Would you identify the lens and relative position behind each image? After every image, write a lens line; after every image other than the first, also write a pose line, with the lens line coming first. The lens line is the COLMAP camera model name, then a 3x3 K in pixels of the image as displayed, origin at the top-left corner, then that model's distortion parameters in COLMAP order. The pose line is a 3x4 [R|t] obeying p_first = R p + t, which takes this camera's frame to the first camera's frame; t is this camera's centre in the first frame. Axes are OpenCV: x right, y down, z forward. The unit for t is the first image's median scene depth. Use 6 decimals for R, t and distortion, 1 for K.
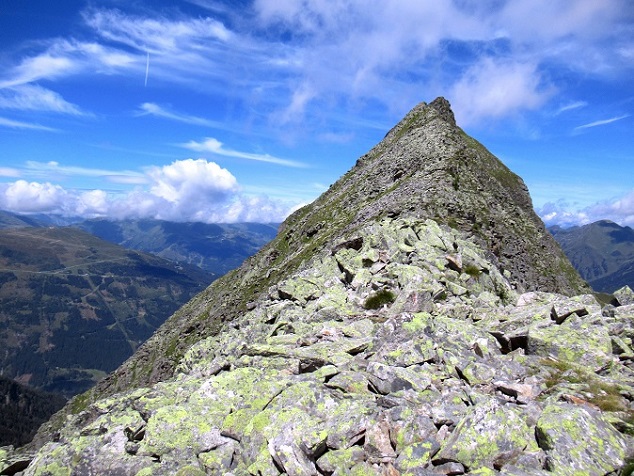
lens RADIAL K [[461.2, 0, 315.8], [0, 461.2, 240.3], [0, 0, 1]] dist [-0.032572, -0.003151]
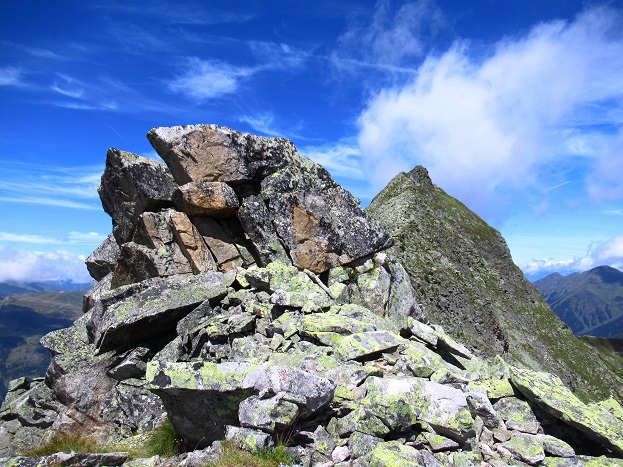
lens RADIAL K [[453.2, 0, 311.9], [0, 453.2, 232.4], [0, 0, 1]] dist [-0.032572, -0.003151]
pose [[0.999314, -0.035441, -0.010783, 0.010534], [0.033573, 0.989474, -0.140759, 0.008175], [0.015658, 0.140300, 0.989985, -0.145540]]
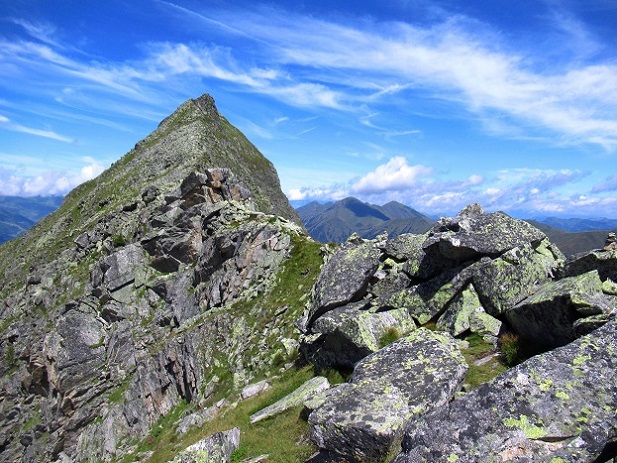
lens RADIAL K [[448.9, 0, 306.4], [0, 448.9, 237.2], [0, 0, 1]] dist [-0.032572, -0.003151]
pose [[0.895323, -0.024431, 0.444747, -0.035203], [0.002080, 0.998713, 0.050674, 0.010329], [-0.445413, -0.044444, 0.894222, -0.253650]]
